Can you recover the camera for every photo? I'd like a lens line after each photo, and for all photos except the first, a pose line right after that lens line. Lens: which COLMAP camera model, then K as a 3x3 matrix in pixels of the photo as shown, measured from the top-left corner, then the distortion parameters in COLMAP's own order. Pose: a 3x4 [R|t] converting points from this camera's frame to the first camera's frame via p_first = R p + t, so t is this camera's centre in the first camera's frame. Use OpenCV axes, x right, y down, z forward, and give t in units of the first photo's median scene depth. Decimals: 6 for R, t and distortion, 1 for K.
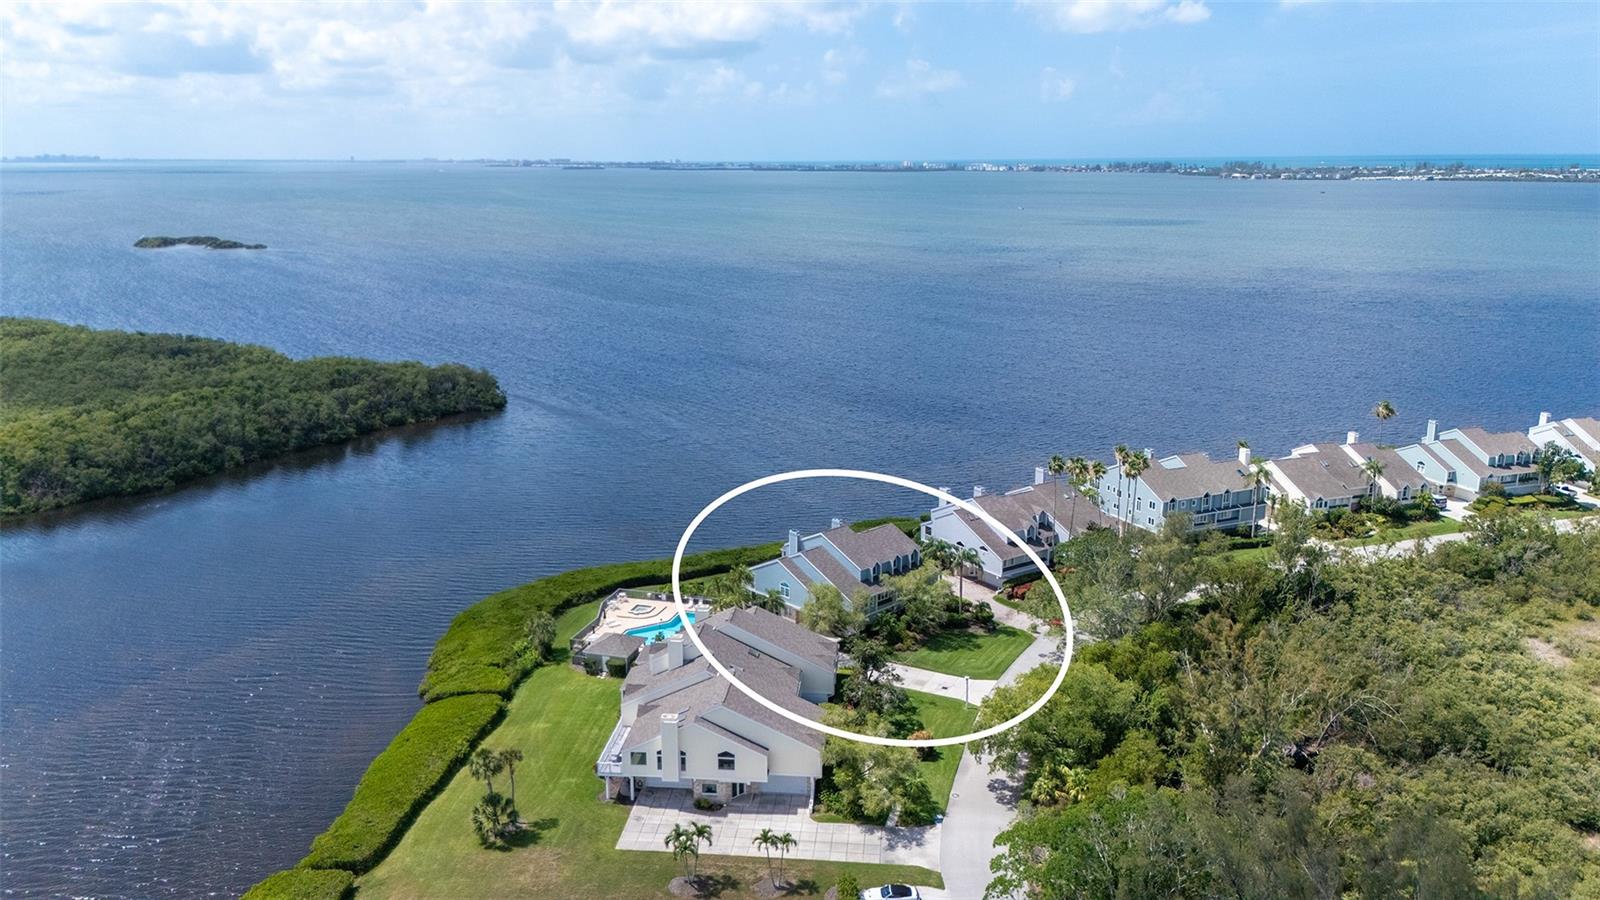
lens RADIAL K [[1173.7, 0, 800.0], [0, 1173.7, 450.0], [0, 0, 1]] dist [0.076343, -0.091377]
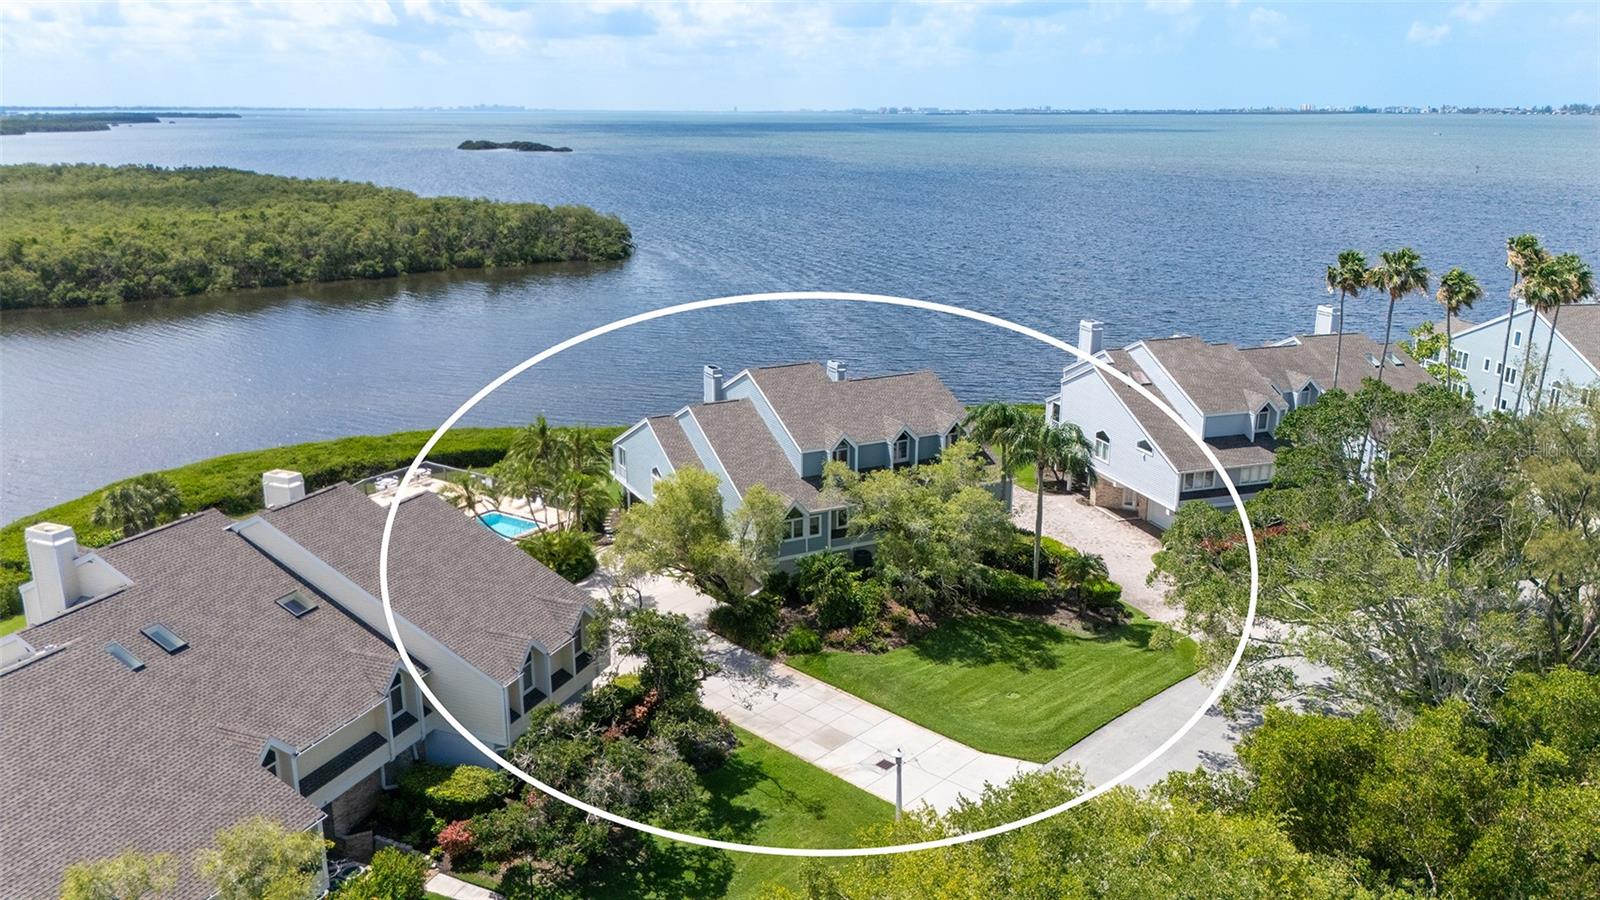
lens RADIAL K [[1173.7, 0, 800.0], [0, 1173.7, 450.0], [0, 0, 1]] dist [0.076343, -0.091377]
pose [[0.953966, 0.086759, -0.287091, 0.159132], [-0.076374, 0.995961, 0.047198, 0.073739], [0.290026, -0.023099, 0.956740, 0.529778]]
